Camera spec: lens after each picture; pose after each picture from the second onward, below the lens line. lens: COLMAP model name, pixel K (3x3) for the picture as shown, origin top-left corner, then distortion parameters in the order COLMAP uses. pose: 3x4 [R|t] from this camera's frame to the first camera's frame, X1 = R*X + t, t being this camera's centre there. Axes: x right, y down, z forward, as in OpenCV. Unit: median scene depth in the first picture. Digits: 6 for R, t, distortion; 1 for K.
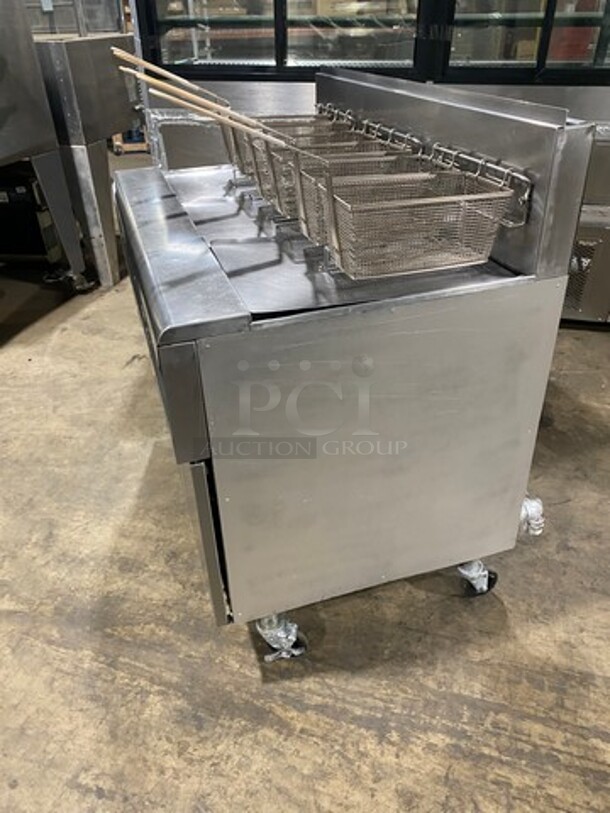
lens RADIAL K [[616.5, 0, 299.5], [0, 616.5, 409.0], [0, 0, 1]] dist [0.018015, -0.008591]
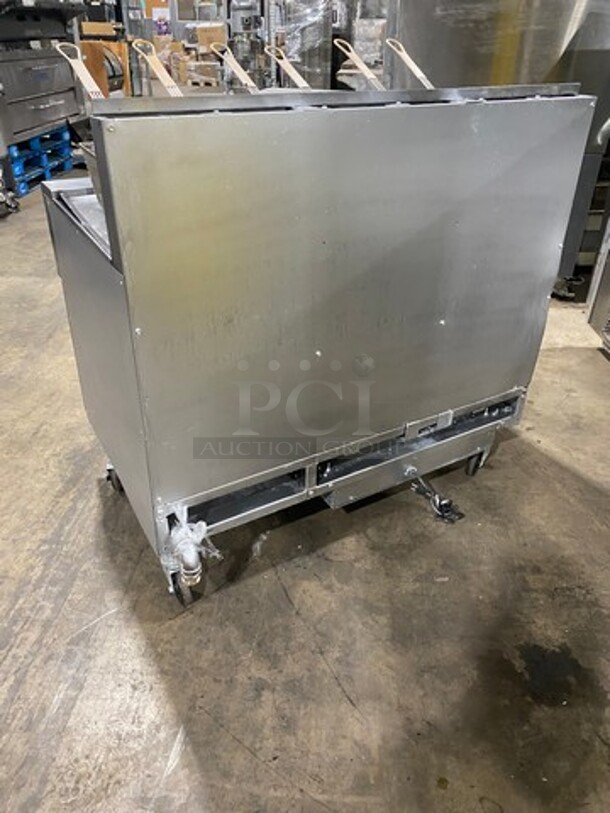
lens RADIAL K [[616.5, 0, 299.4], [0, 616.5, 406.6], [0, 0, 1]] dist [0.018015, -0.008591]
pose [[0.208692, 0.544142, -0.812623, 1.109647], [-0.552424, 0.751252, 0.361178, -0.450615], [0.807017, 0.373538, 0.457377, 0.679807]]
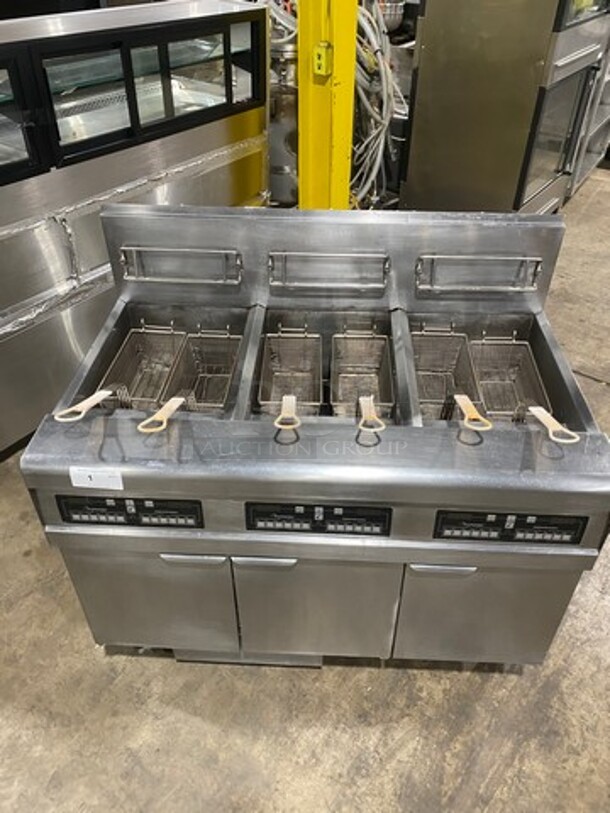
lens RADIAL K [[616.5, 0, 315.2], [0, 616.5, 398.4], [0, 0, 1]] dist [0.018015, -0.008591]
pose [[0.344989, -0.558257, 0.754541, -0.861126], [0.494140, 0.791495, 0.359669, -0.683836], [-0.798003, 0.248766, 0.548914, 0.512114]]
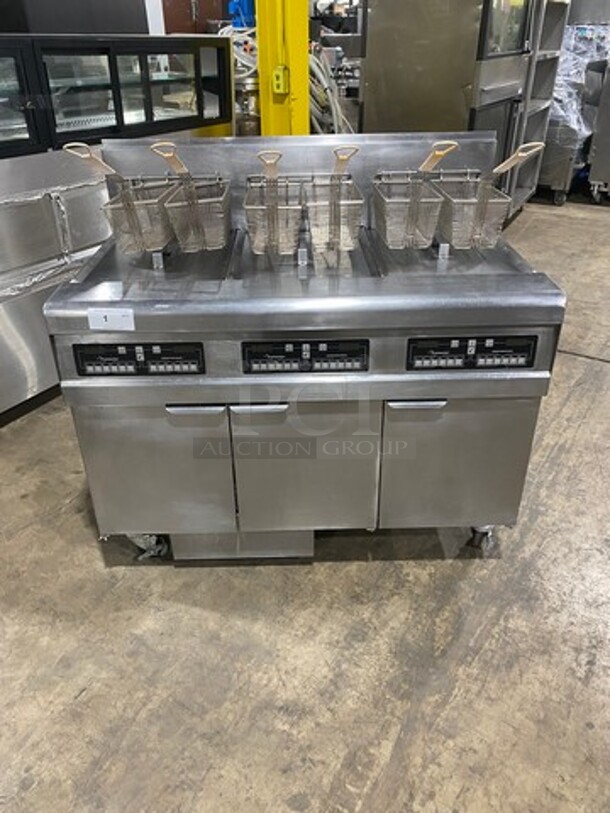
lens RADIAL K [[616.5, 0, 302.7], [0, 616.5, 399.4], [0, 0, 1]] dist [0.018015, -0.008591]
pose [[0.288588, -0.463464, 0.837806, -1.176349], [0.525289, 0.808226, 0.266161, -0.434593], [-0.800492, 0.363279, 0.476697, 0.587719]]
